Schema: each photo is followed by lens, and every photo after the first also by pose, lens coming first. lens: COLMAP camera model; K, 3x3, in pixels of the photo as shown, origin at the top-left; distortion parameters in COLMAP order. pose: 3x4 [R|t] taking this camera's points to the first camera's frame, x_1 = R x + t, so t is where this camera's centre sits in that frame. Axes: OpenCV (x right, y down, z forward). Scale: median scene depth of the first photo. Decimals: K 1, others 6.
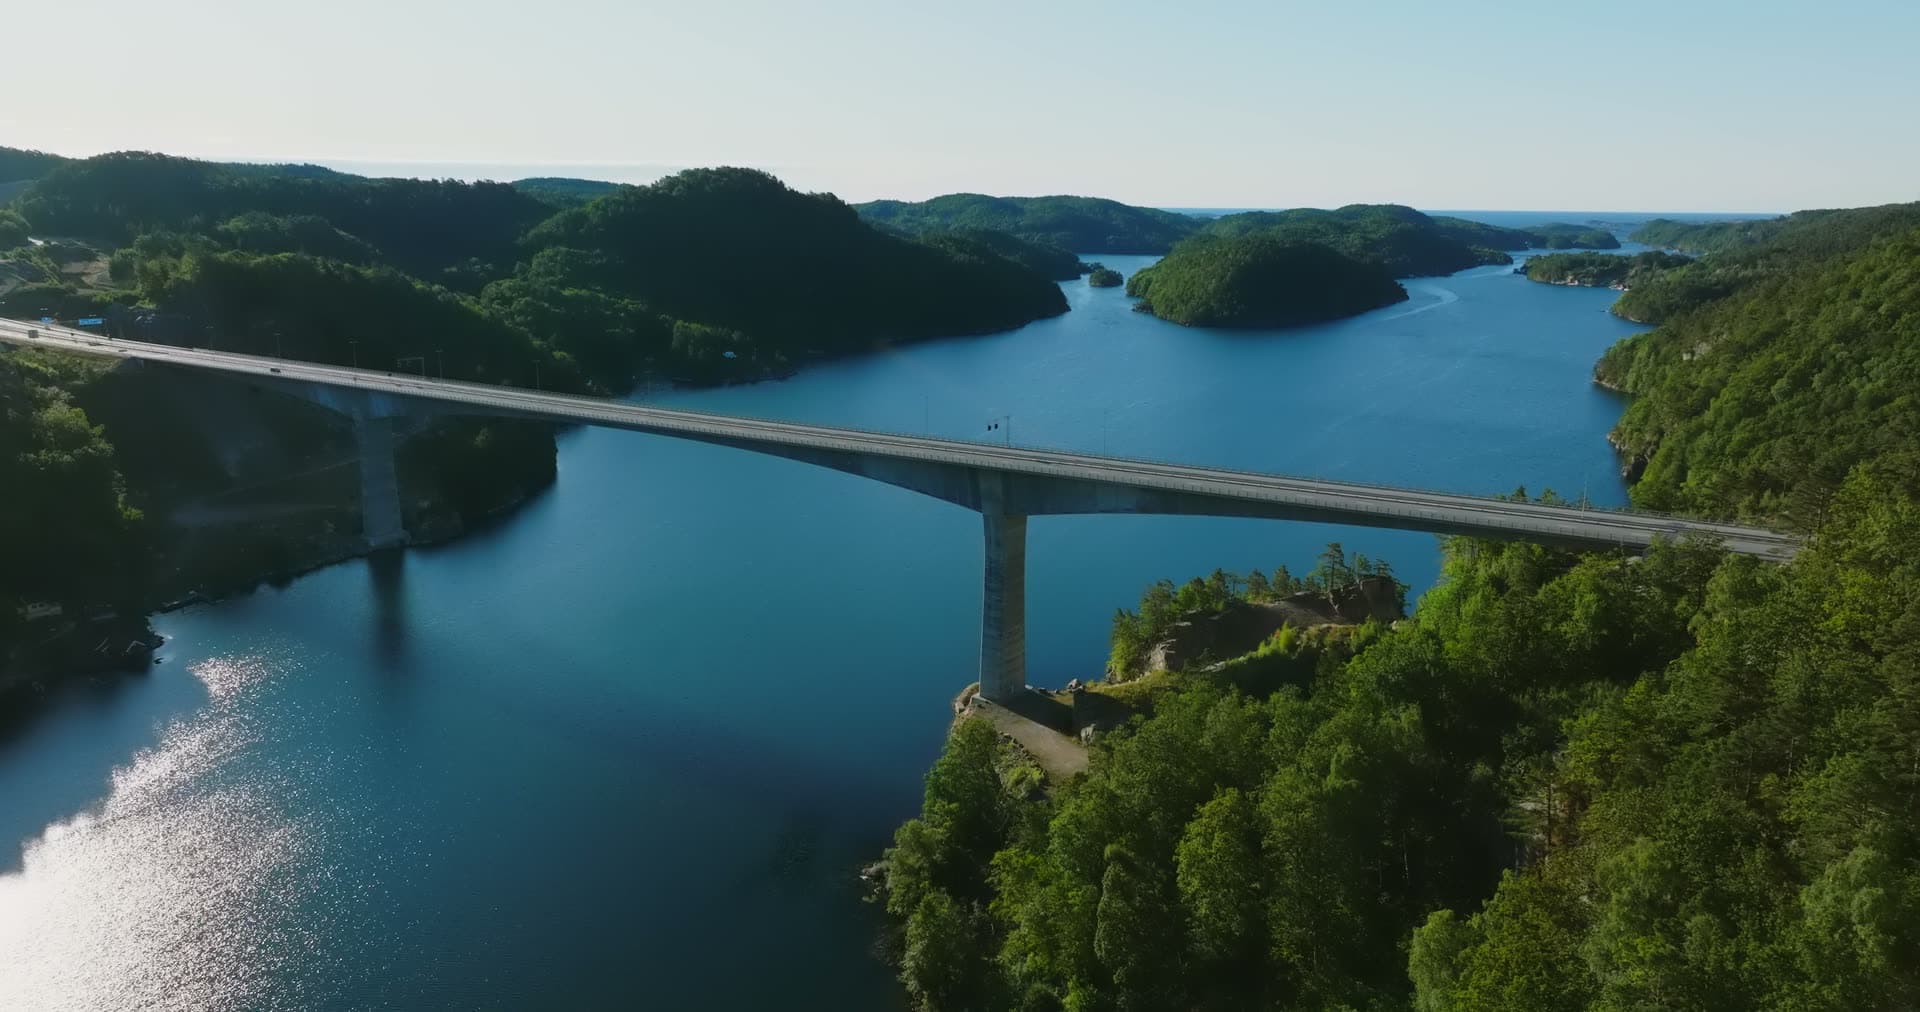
lens RADIAL K [[1347.4, 0, 960.7], [0, 1347.4, 503.2], [0, 0, 1]] dist [-0.003820, 0.020513]
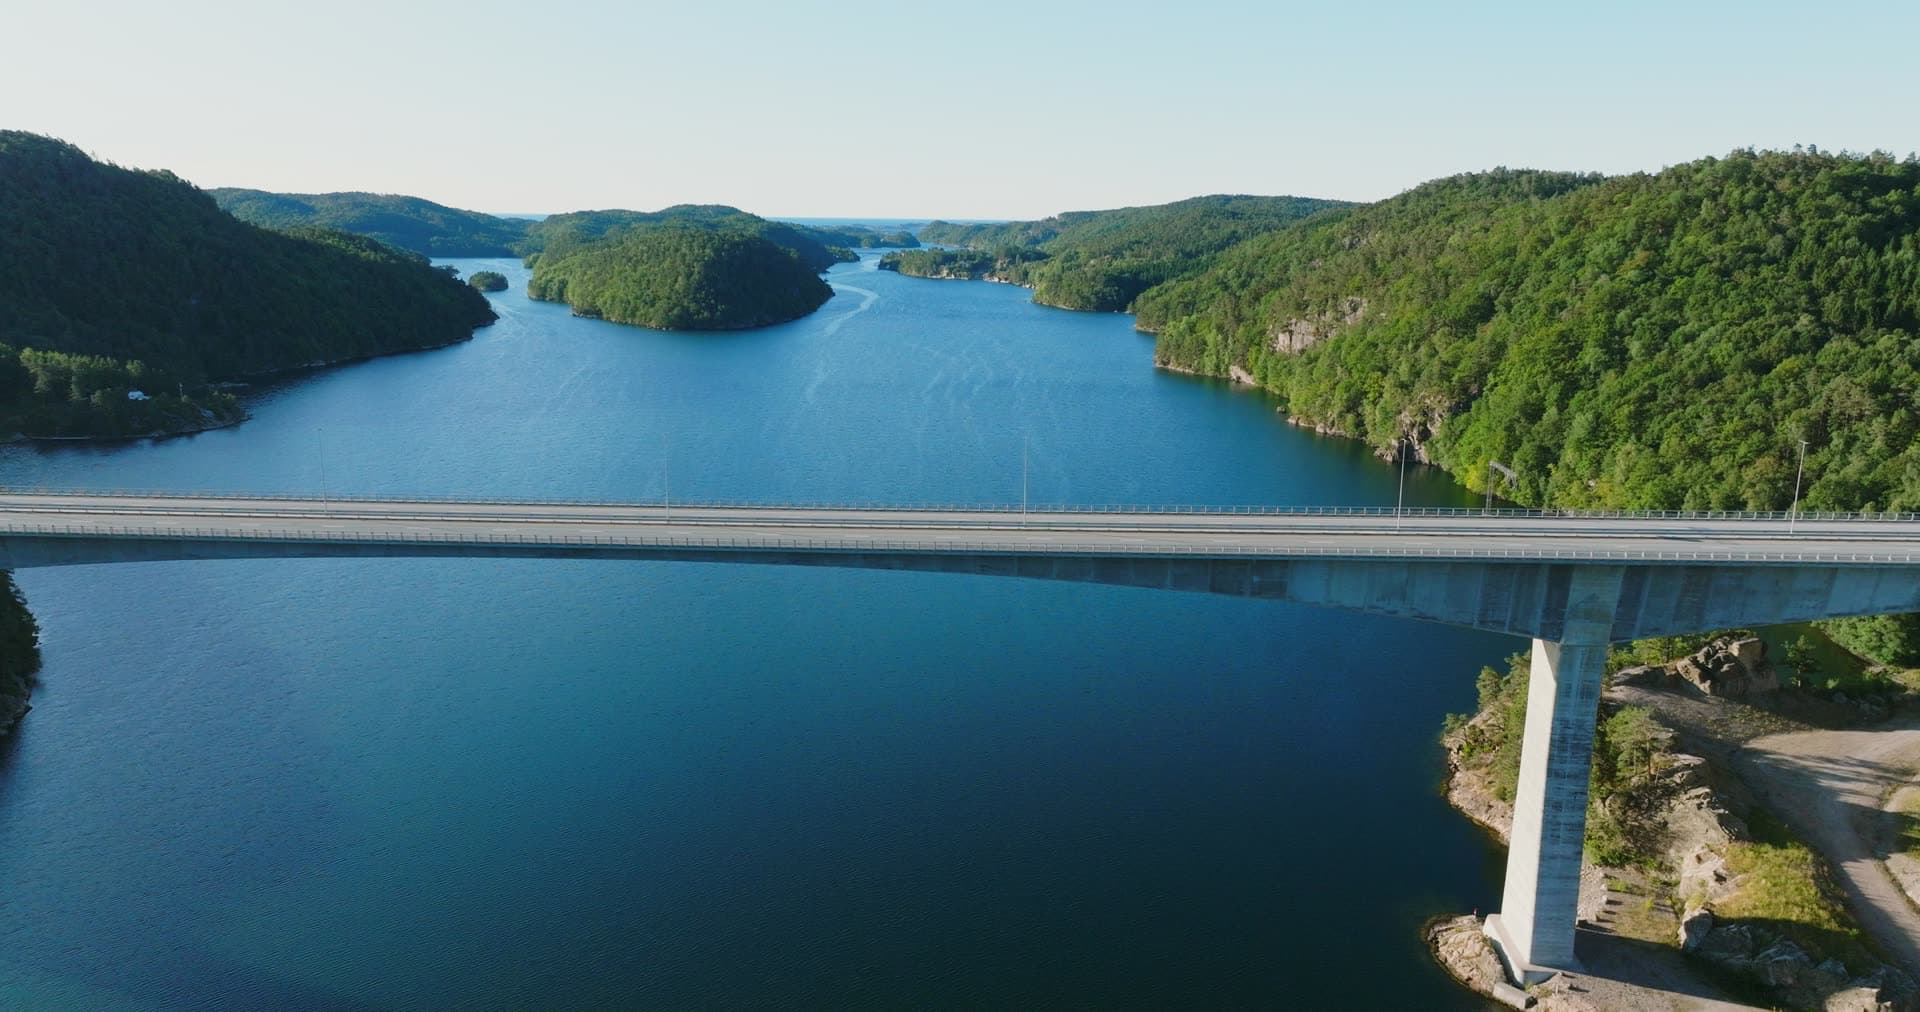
lens RADIAL K [[1347.4, 0, 959.2], [0, 1347.4, 506.8], [0, 0, 1]] dist [-0.003820, 0.020513]
pose [[0.862911, -0.105403, 0.494241, -0.137741], [0.106391, 0.993978, 0.026227, -0.026311], [-0.494029, 0.029951, 0.868929, 0.191650]]
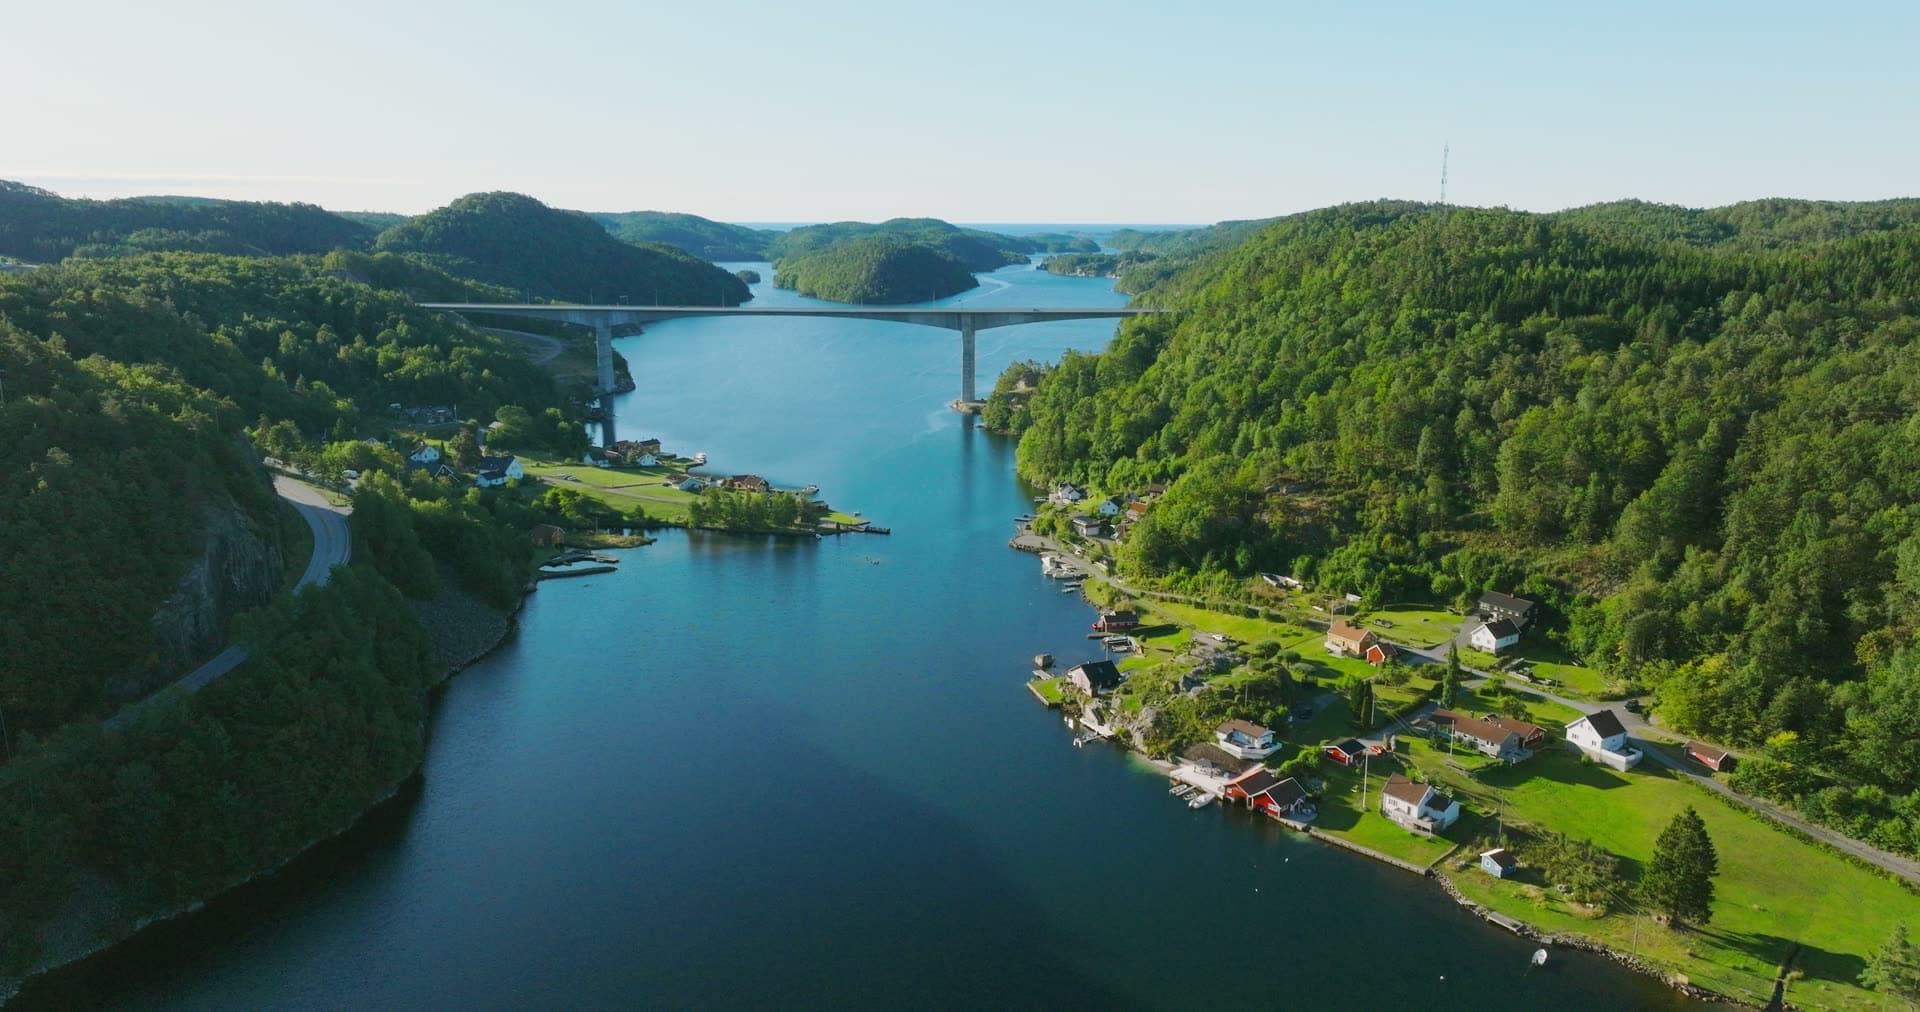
lens RADIAL K [[1347.4, 0, 962.1], [0, 1347.4, 509.9], [0, 0, 1]] dist [-0.003820, 0.020513]
pose [[0.936564, -0.079493, 0.341364, -0.282334], [0.081381, 0.996644, 0.008812, 0.103060], [-0.340919, 0.019528, 0.939890, -0.466266]]
